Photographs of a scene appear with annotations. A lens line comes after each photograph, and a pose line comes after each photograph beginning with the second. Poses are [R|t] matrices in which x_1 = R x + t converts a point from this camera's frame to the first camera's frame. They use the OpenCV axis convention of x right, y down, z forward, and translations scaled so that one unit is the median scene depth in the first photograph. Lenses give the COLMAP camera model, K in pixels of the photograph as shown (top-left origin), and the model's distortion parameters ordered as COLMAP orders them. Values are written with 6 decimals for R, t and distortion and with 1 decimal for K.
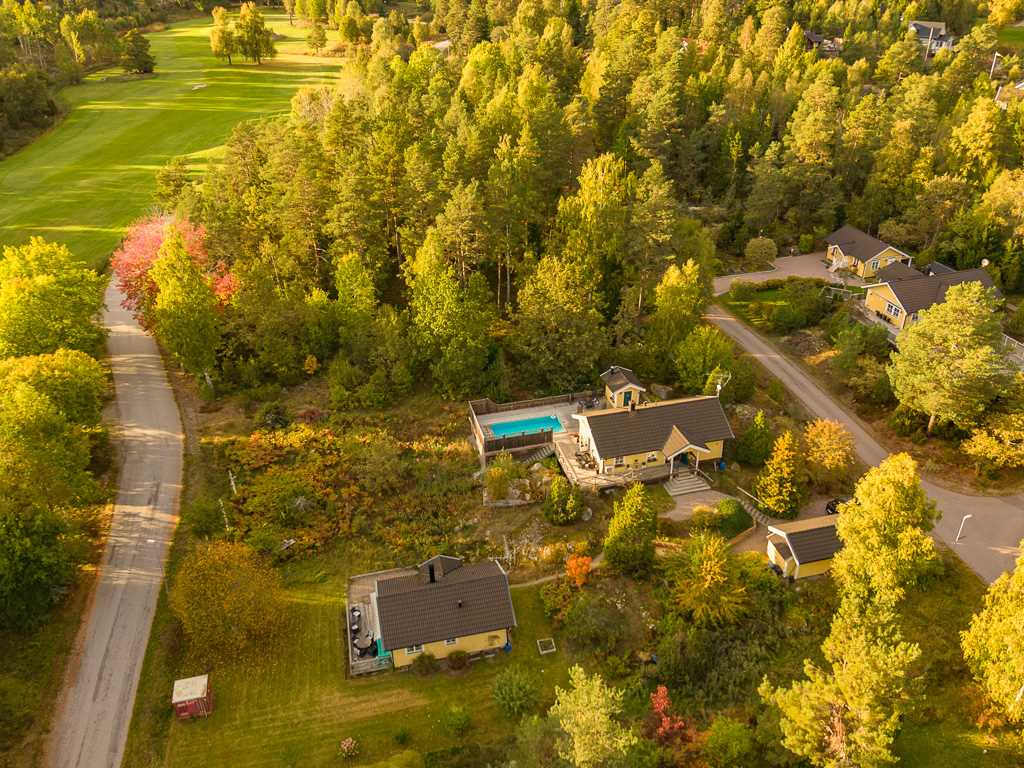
lens RADIAL K [[708.1, 0, 497.9], [0, 708.1, 383.4], [0, 0, 1]] dist [0.061303, -0.068093]
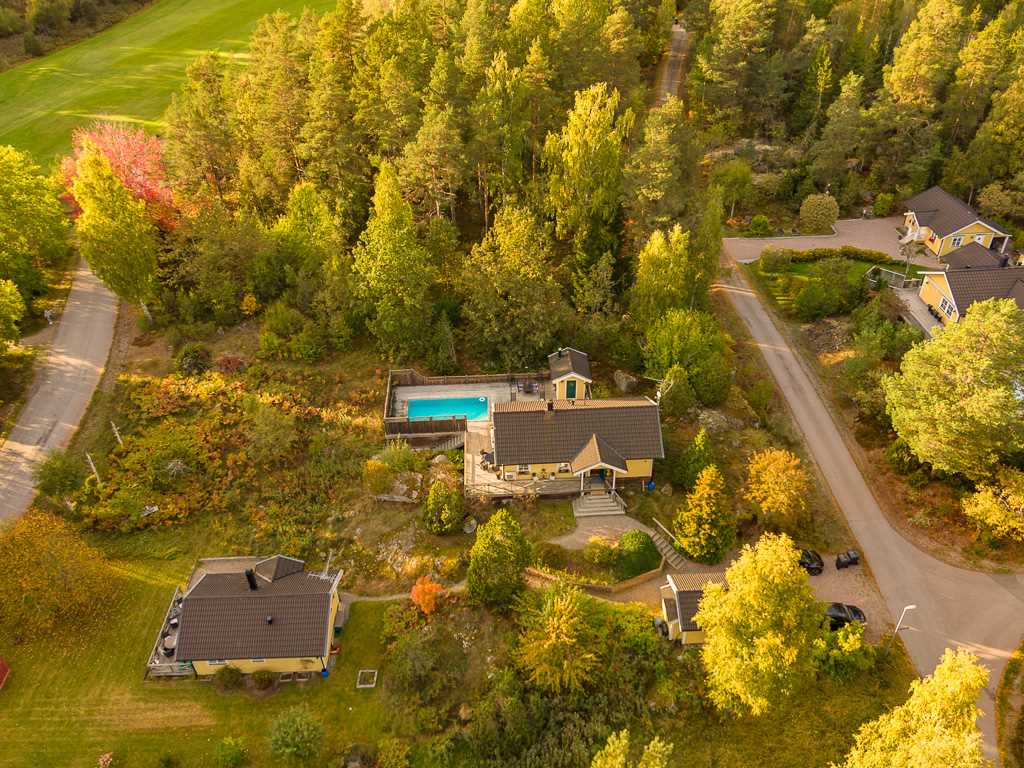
lens RADIAL K [[731.5, 0, 512.0], [0, 731.5, 384.0], [0, 0, 1]] dist [0.018348, -0.003239]
pose [[0.984108, 0.116479, -0.134027, 0.230704], [-0.099751, 0.987078, 0.125410, -0.086441], [0.146902, -0.110048, 0.983010, 0.127269]]
